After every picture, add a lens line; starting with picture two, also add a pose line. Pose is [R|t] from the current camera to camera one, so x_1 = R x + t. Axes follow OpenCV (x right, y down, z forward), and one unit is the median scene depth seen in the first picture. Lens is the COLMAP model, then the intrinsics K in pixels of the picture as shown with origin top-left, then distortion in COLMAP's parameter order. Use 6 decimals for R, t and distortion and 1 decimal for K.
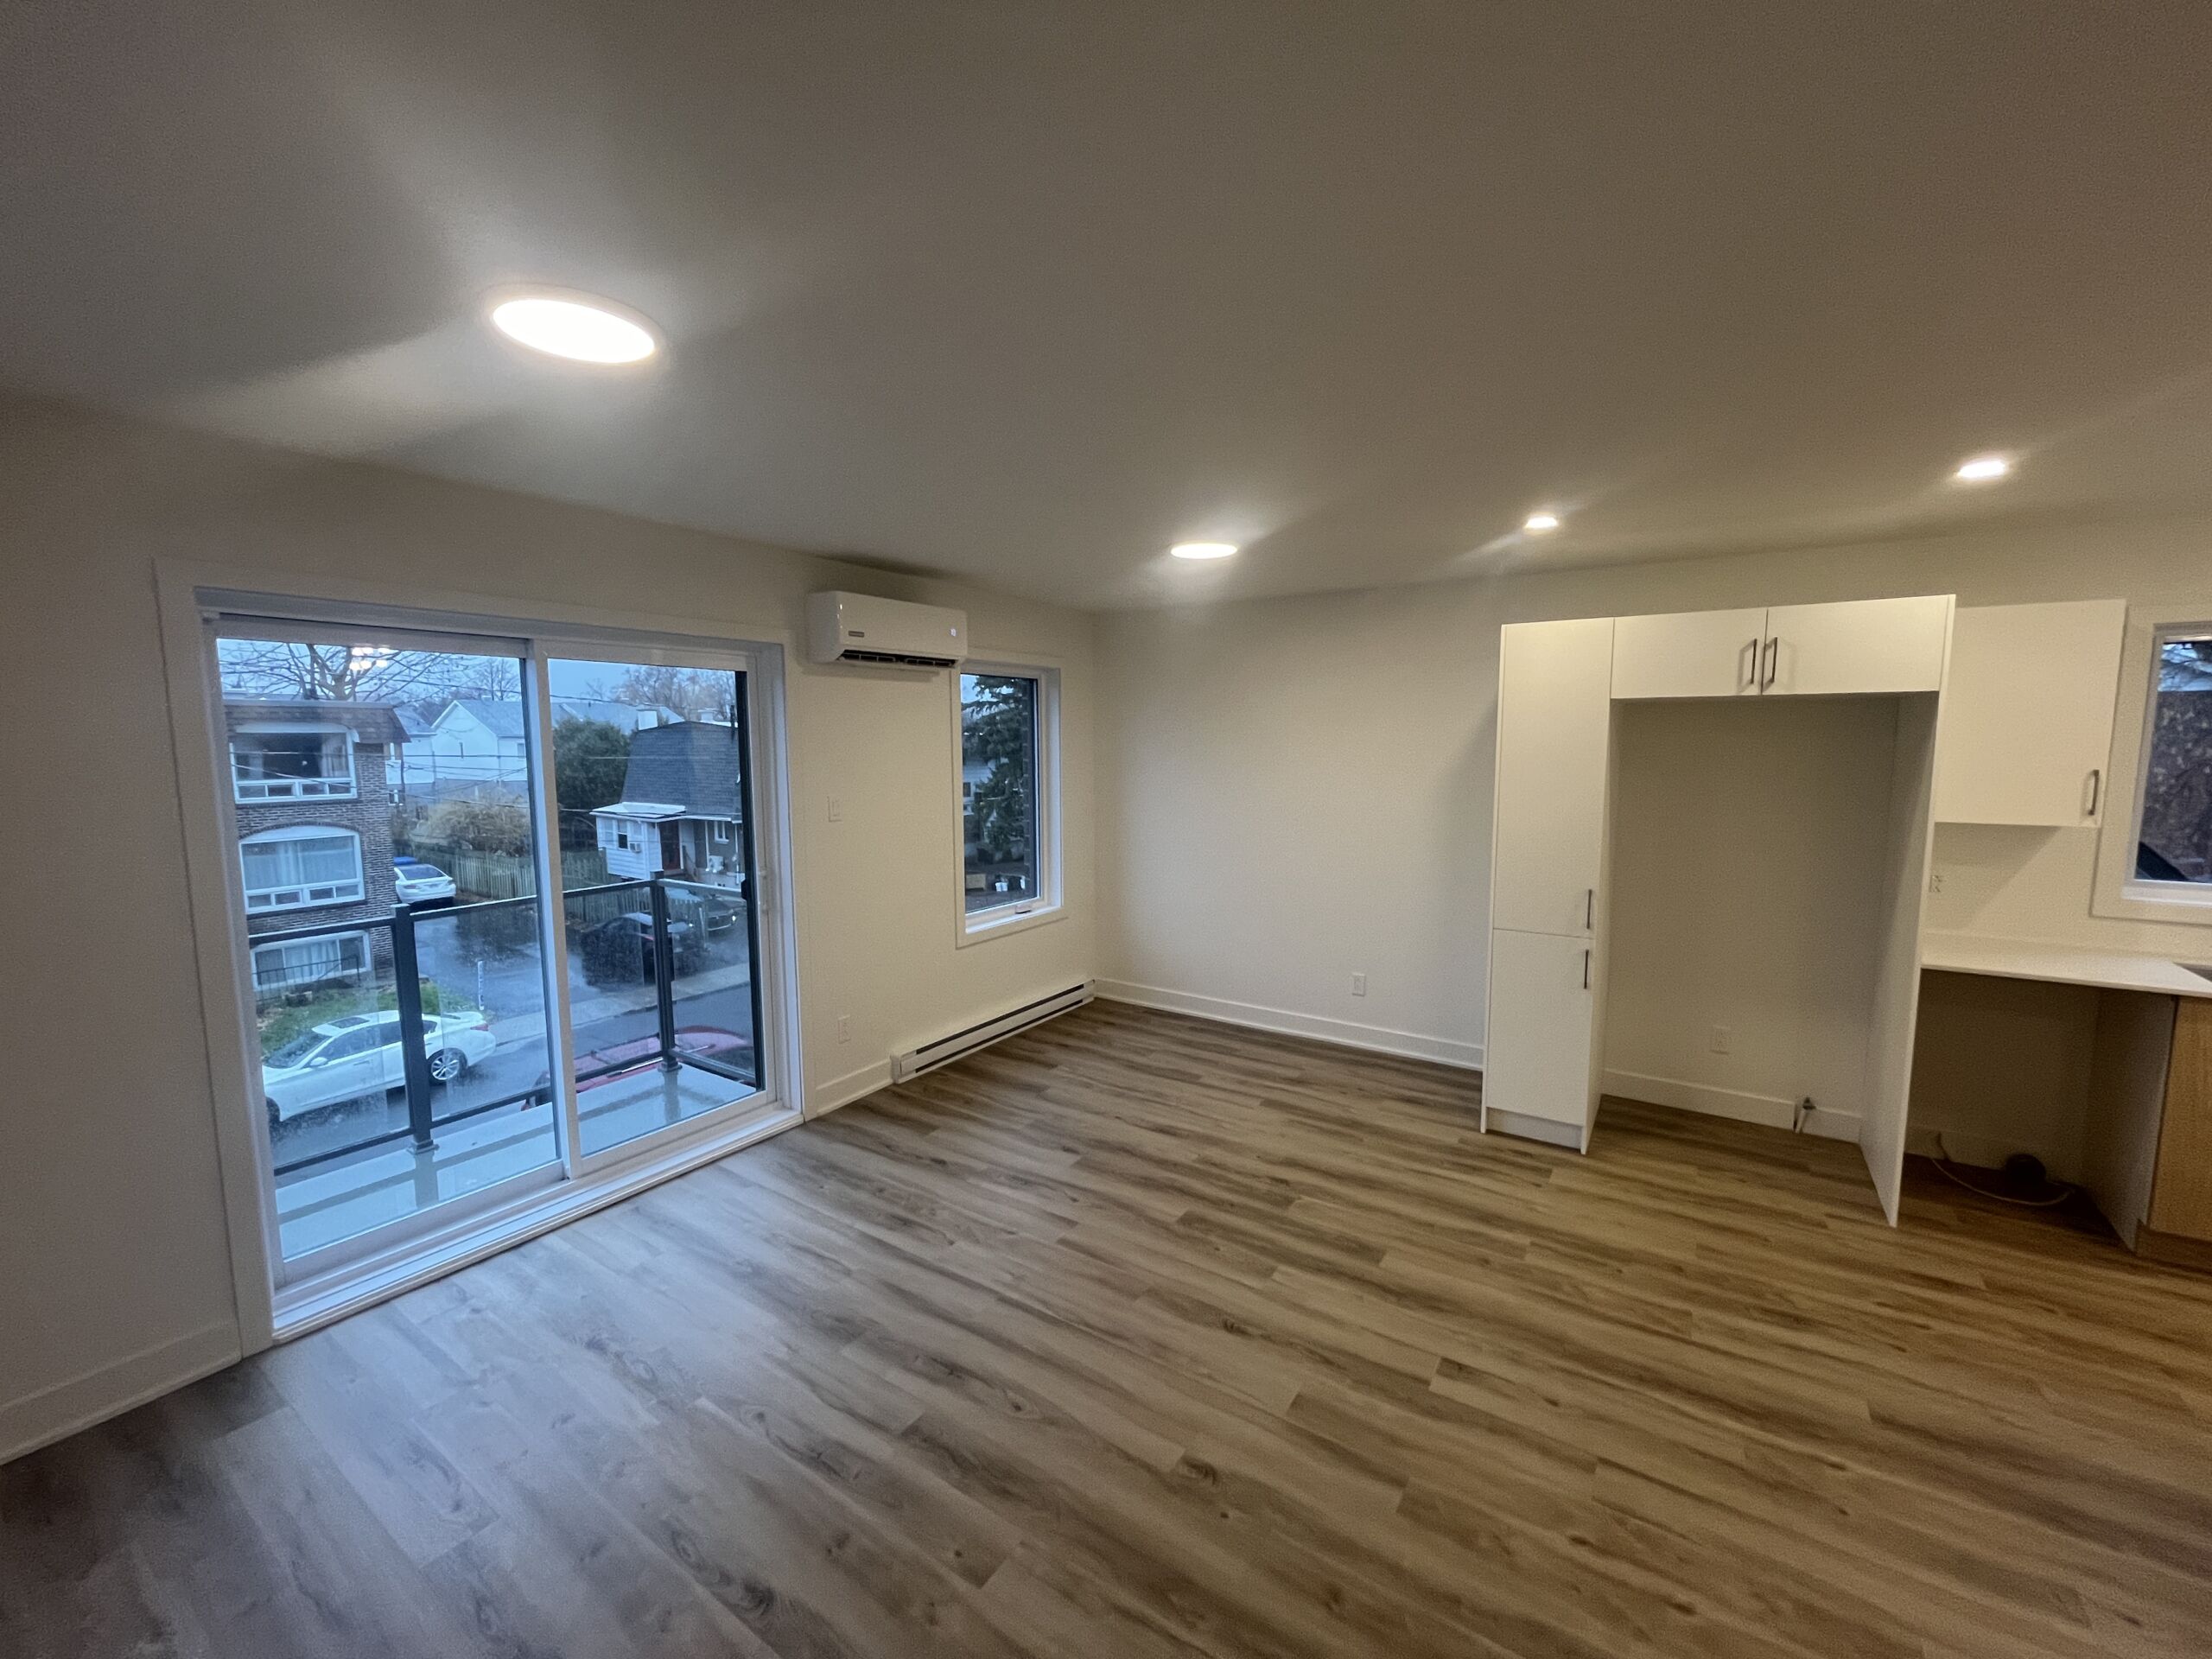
lens RADIAL K [[897.3, 0, 1107.5], [0, 897.3, 835.0], [0, 0, 1]] dist [-0.003149, 0.000427]
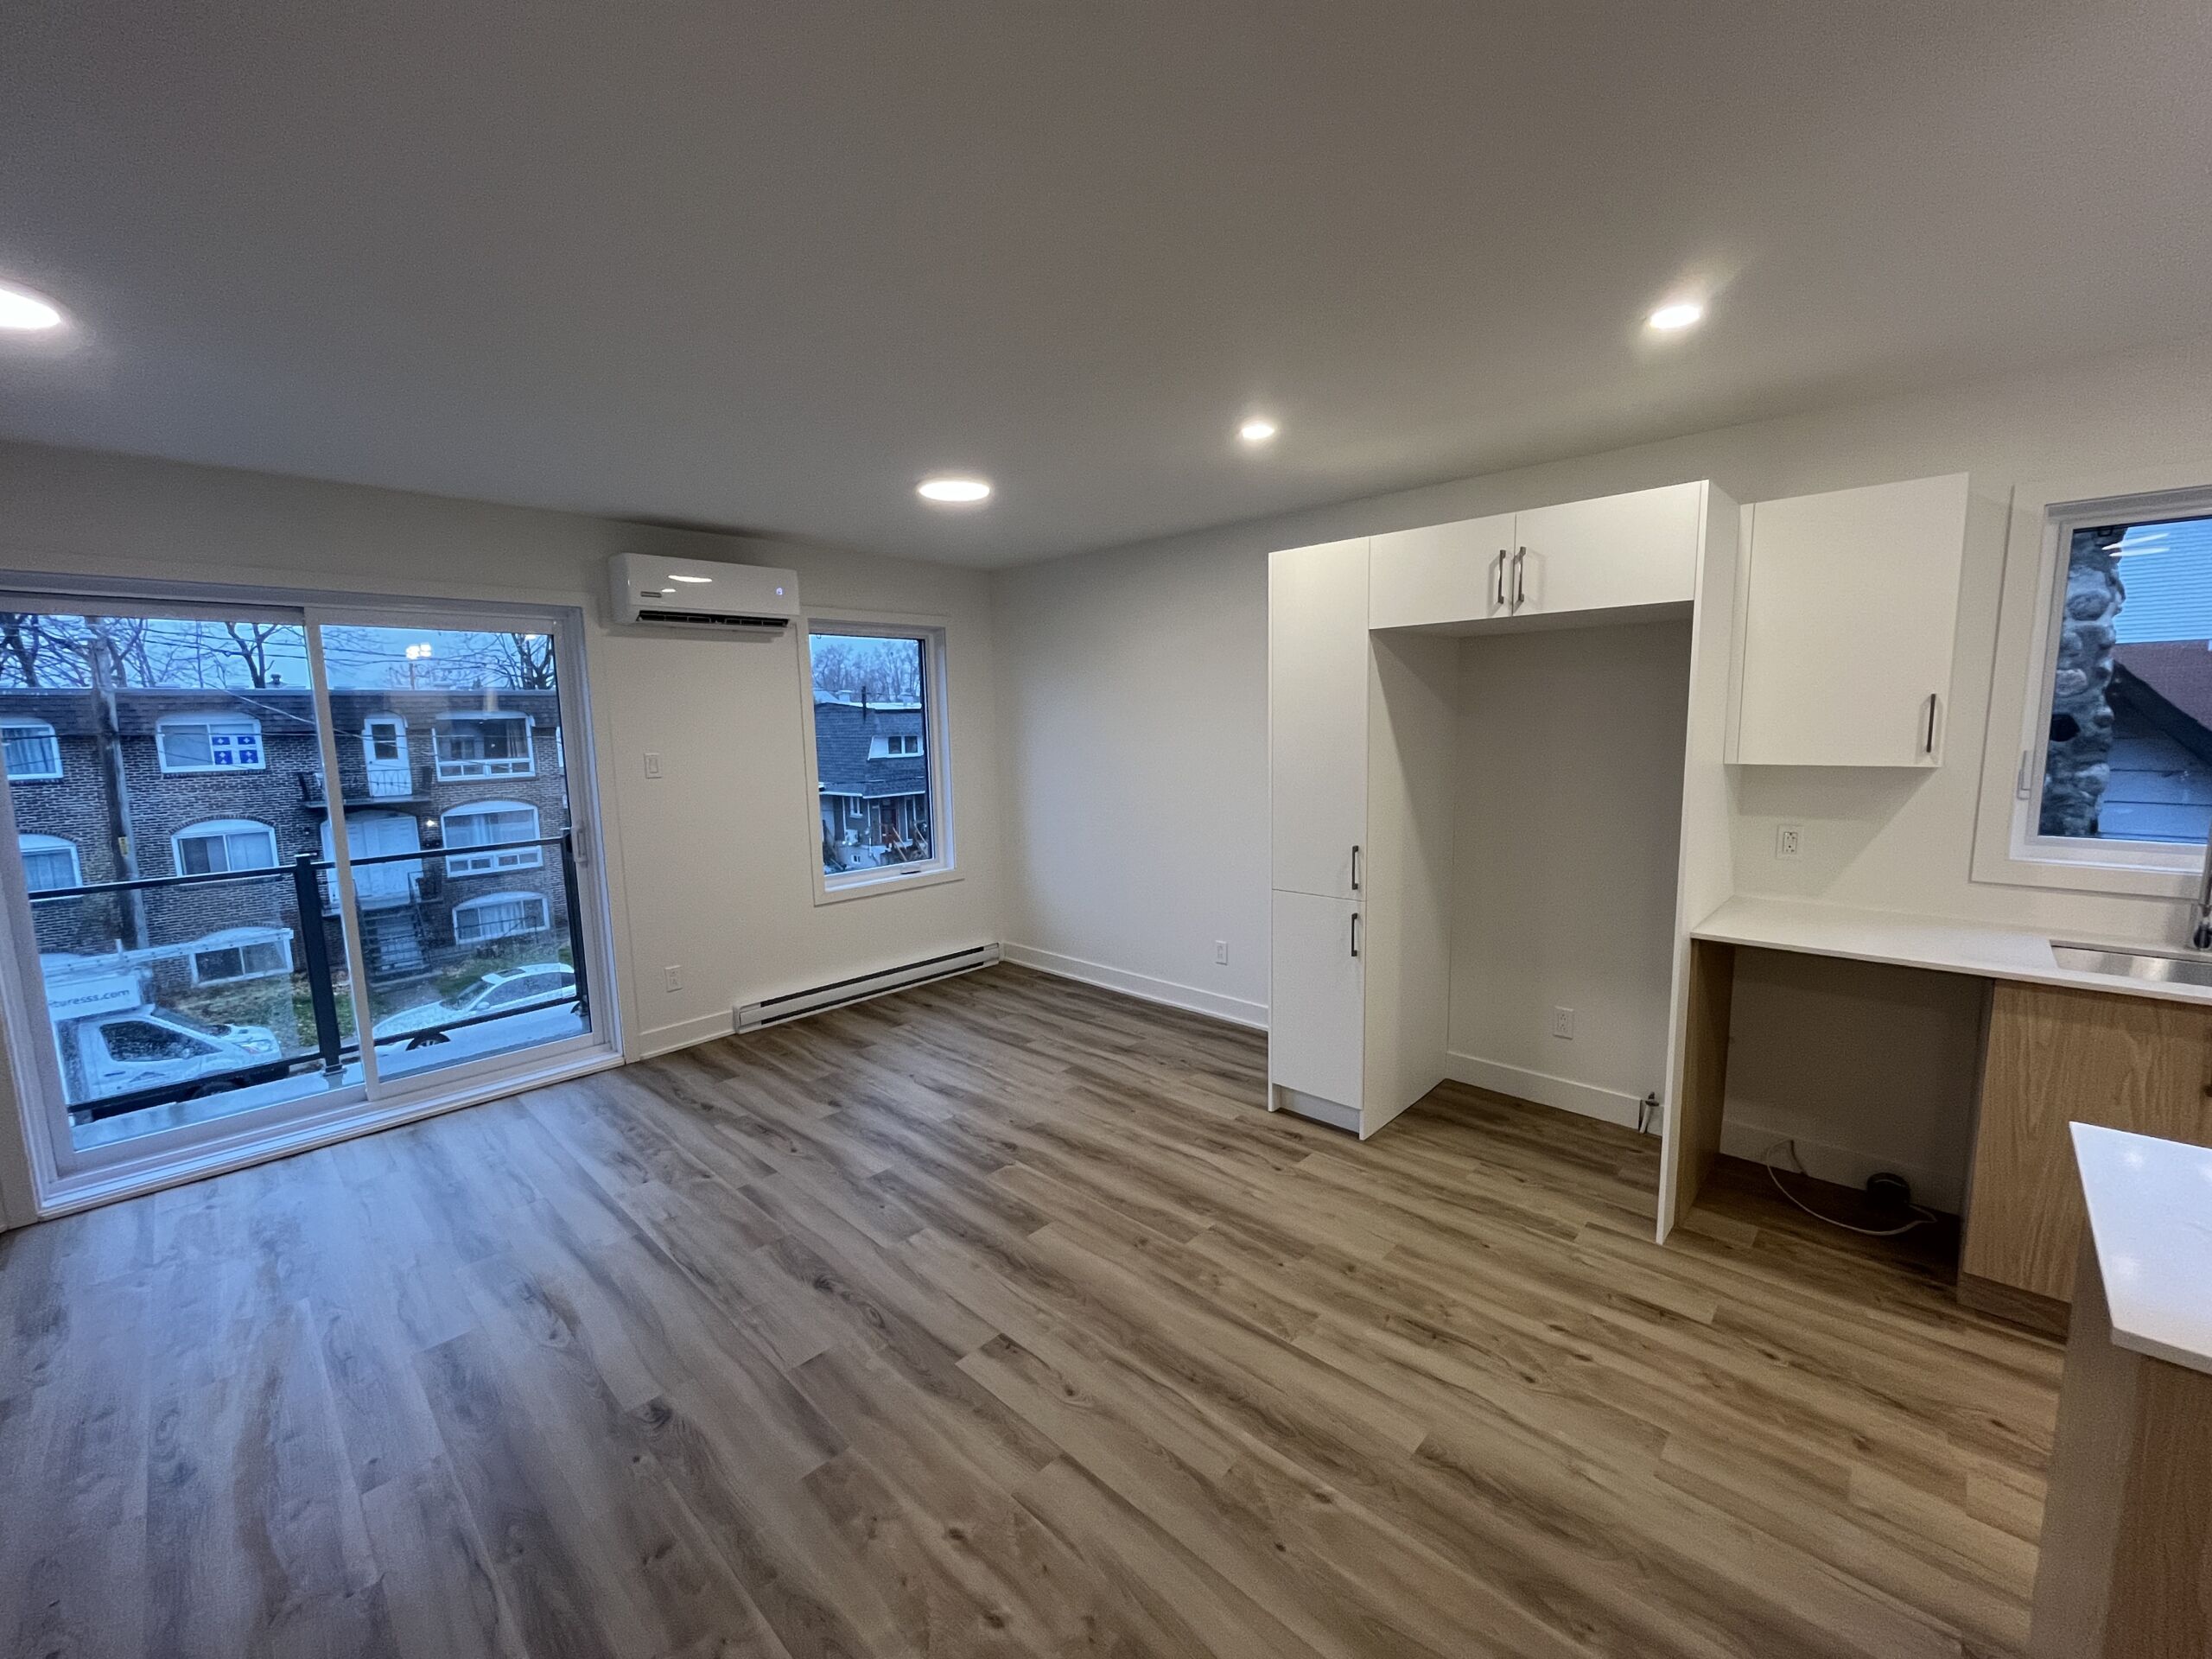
lens RADIAL K [[897.3, 0, 1107.1], [0, 897.3, 836.4], [0, 0, 1]] dist [-0.003149, 0.000427]
pose [[0.984702, 0.004892, -0.174177, 0.452280], [-0.000233, 0.999642, 0.026760, 0.027504], [0.174245, -0.026310, 0.984351, 0.078380]]
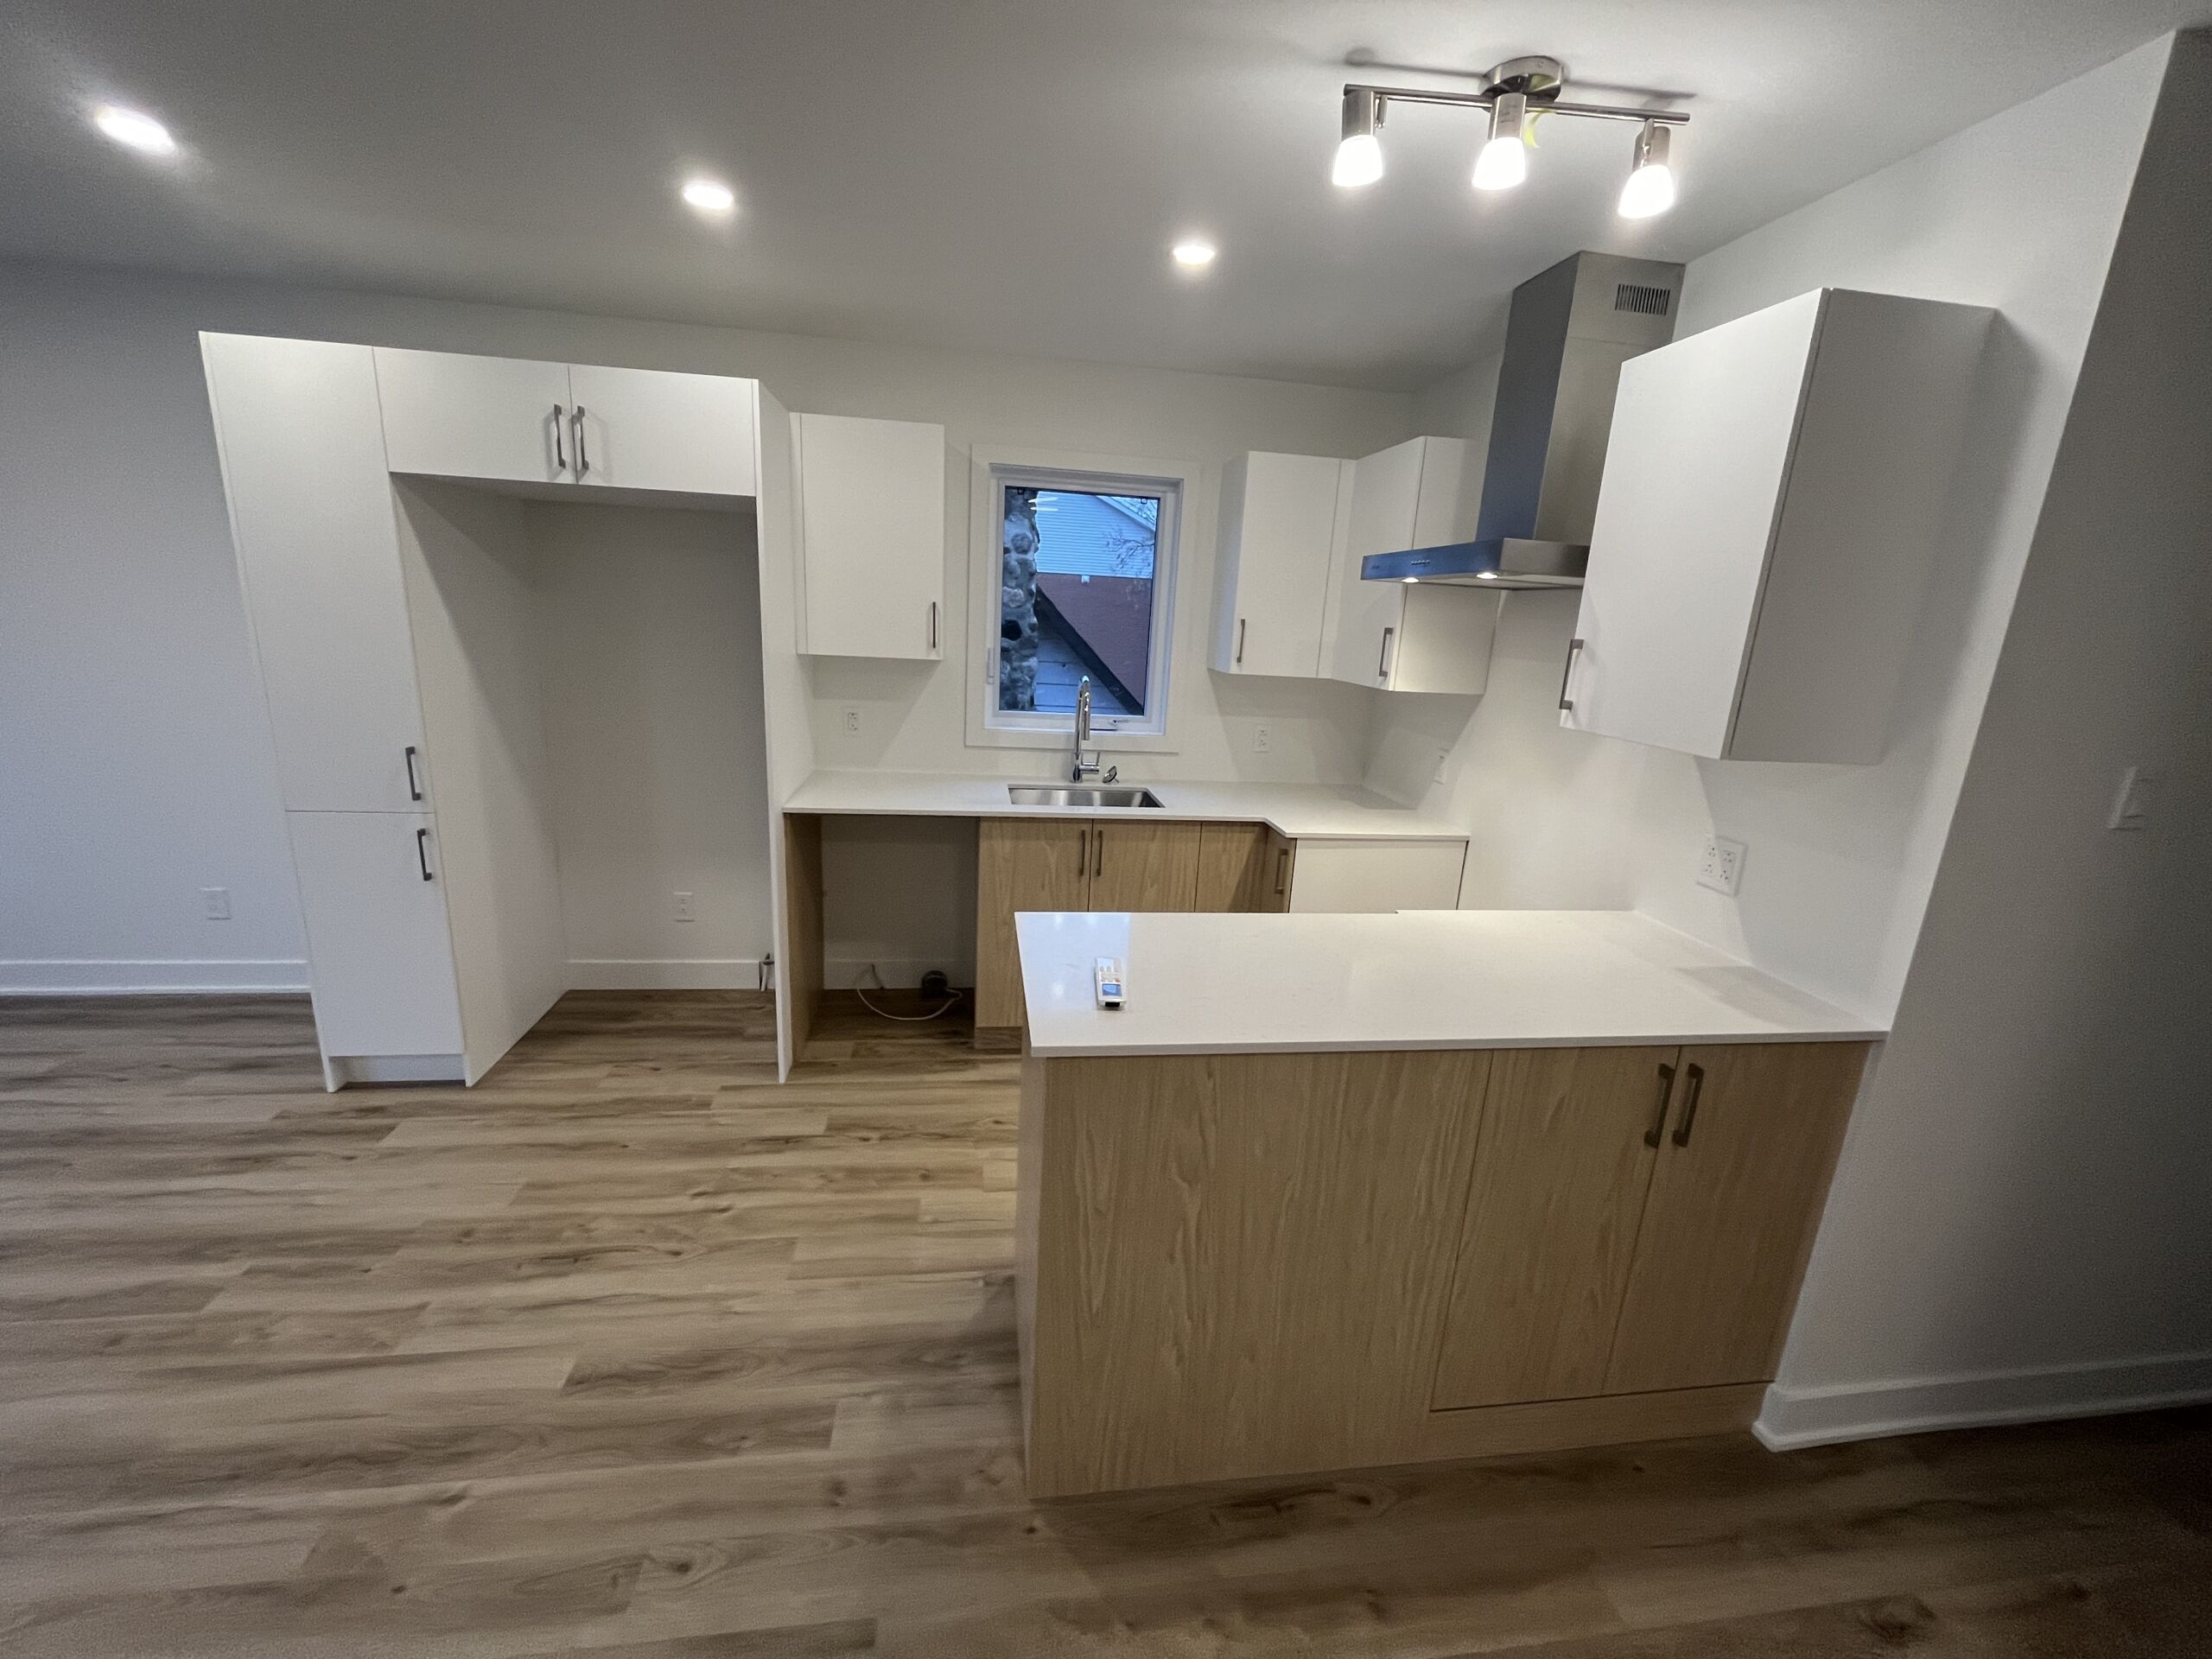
lens RADIAL K [[897.3, 0, 1105.8], [0, 897.3, 830.9], [0, 0, 1]] dist [-0.003149, 0.000427]
pose [[0.743459, -0.117025, 0.658463, 0.474117], [0.016526, 0.987486, 0.156841, 0.023714], [-0.668577, -0.105723, 0.736090, 0.081076]]
